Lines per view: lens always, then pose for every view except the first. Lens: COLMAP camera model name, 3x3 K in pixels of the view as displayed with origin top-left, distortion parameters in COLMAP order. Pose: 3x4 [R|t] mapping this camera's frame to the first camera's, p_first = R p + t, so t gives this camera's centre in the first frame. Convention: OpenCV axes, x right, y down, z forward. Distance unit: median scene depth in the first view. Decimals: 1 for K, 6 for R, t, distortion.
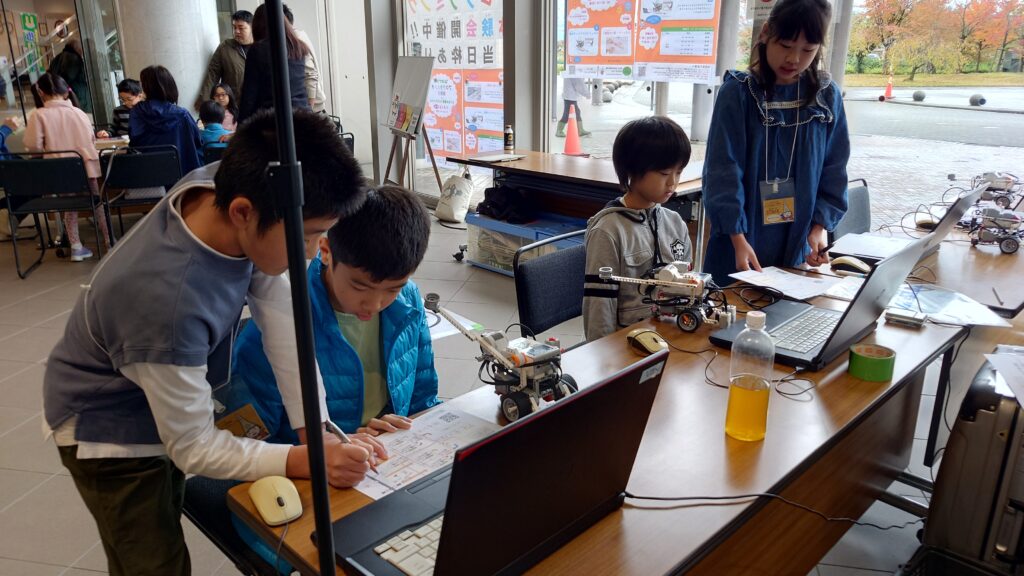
lens RADIAL K [[747.9, 0, 512.4], [0, 747.9, 292.9], [0, 0, 1]] dist [-0.031256, 0.006547]
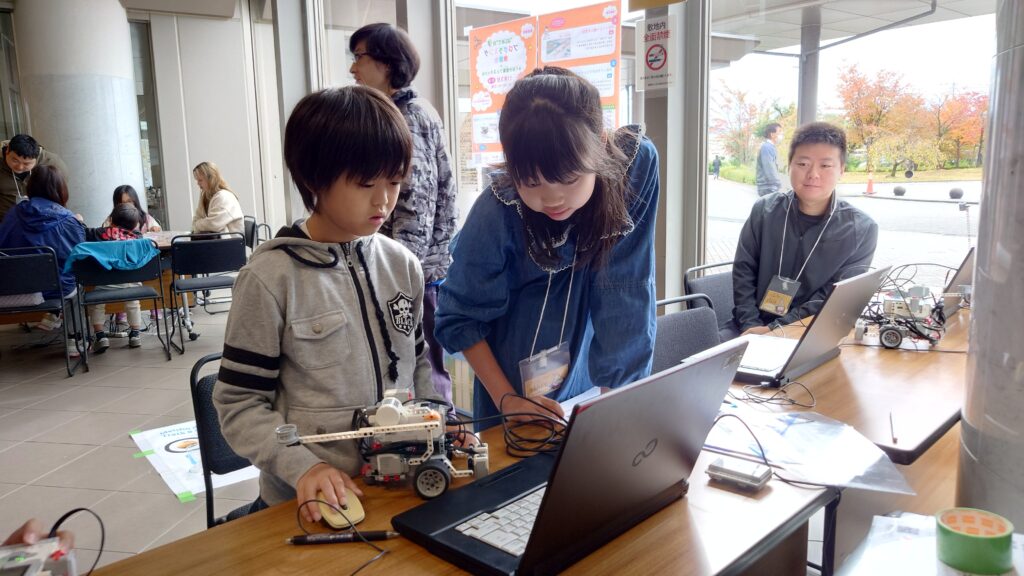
lens RADIAL K [[747.9, 0, 512.9], [0, 747.9, 283.1], [0, 0, 1]] dist [-0.031256, 0.006547]
pose [[0.999820, -0.018869, 0.001777, 0.097317], [0.018924, 0.988791, -0.148105, -0.010449], [0.001037, 0.148112, 0.988970, 0.099627]]
